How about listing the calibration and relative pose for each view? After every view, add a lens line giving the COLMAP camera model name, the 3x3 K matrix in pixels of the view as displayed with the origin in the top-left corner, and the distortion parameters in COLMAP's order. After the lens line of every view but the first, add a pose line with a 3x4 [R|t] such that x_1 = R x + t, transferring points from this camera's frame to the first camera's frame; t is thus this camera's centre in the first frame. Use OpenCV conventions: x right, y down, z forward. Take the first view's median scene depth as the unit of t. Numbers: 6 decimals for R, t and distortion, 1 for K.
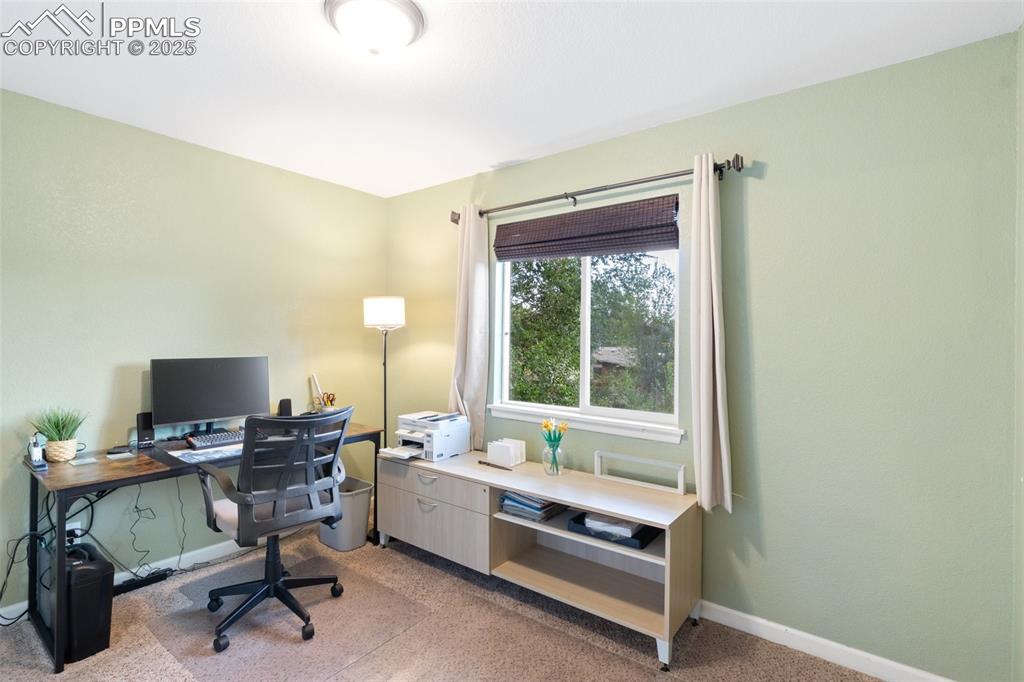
lens RADIAL K [[491.9, 0, 494.4], [0, 491.9, 338.8], [0, 0, 1]] dist [-0.000964, -0.007528]
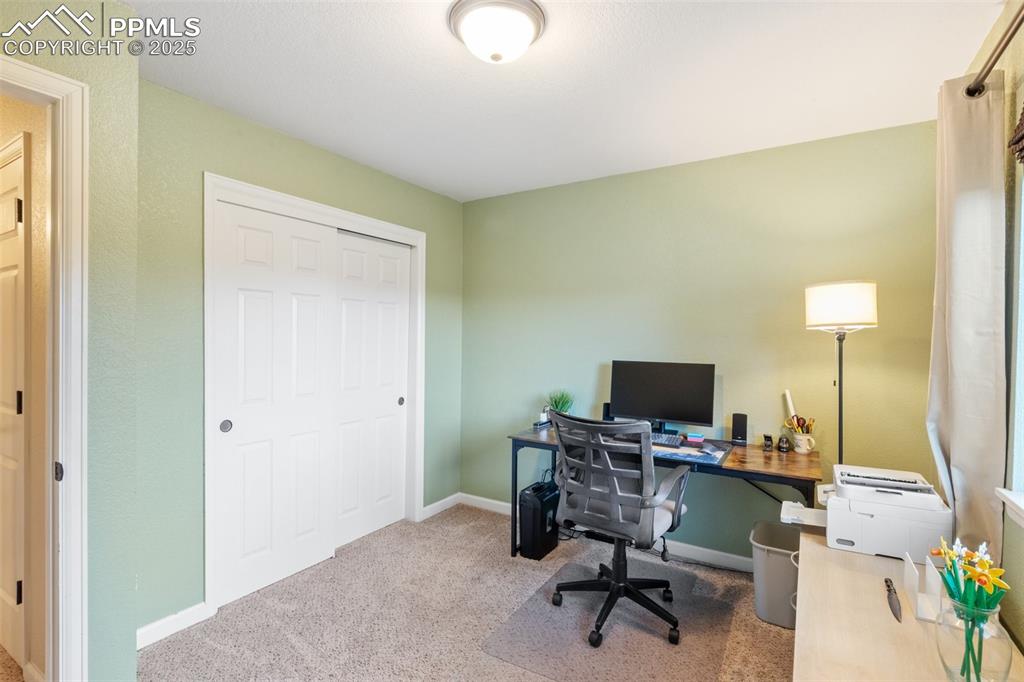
lens RADIAL K [[494.3, 0, 512.0], [0, 494.3, 341.0], [0, 0, 1]] dist [-0.000708, 0.000016]
pose [[0.101848, -0.004288, -0.994791, 0.443098], [-0.015115, 0.999869, -0.005858, 0.004835], [0.994685, 0.015633, 0.101770, 0.538181]]
